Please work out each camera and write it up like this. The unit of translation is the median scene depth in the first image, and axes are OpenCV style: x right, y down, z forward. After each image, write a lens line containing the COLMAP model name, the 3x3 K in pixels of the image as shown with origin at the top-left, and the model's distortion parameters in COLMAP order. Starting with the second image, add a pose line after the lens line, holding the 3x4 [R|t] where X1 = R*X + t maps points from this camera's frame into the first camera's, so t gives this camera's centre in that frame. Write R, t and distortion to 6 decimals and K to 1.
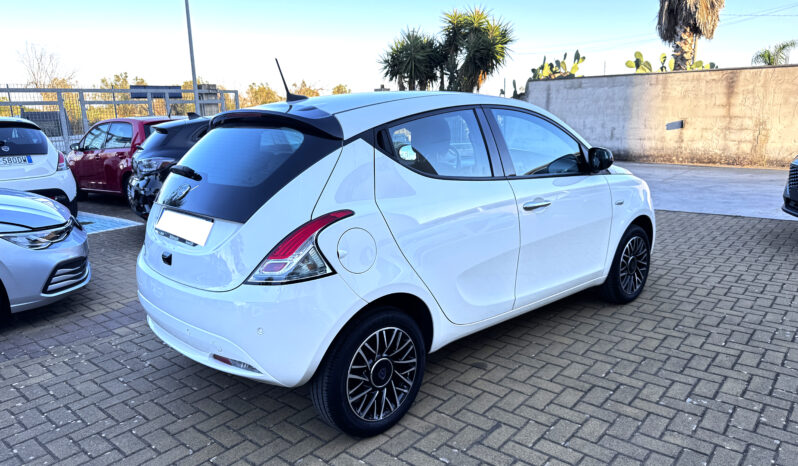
lens RADIAL K [[579.3, 0, 404.0], [0, 579.3, 236.3], [0, 0, 1]] dist [0.049012, -0.016983]
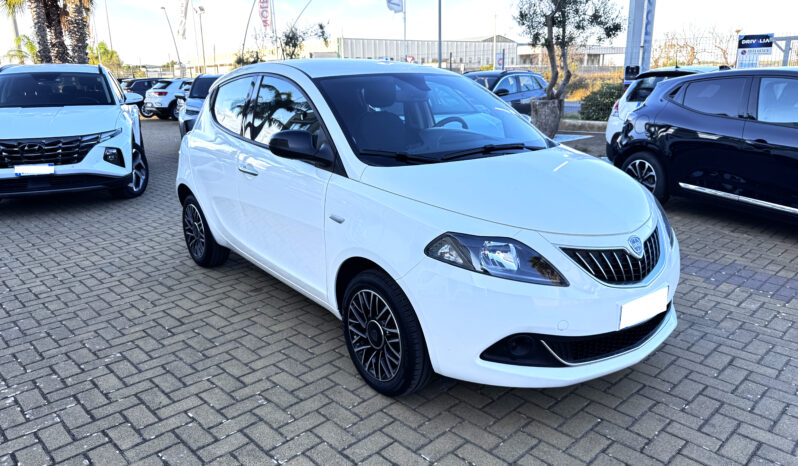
lens RADIAL K [[579.3, 0, 402.5], [0, 579.3, 234.0], [0, 0, 1]] dist [0.049012, -0.016983]
pose [[-0.132410, 0.281980, -0.950240, 1.276118], [-0.173189, 0.937351, 0.302288, -0.329595], [0.975947, 0.204597, -0.075279, 1.420359]]
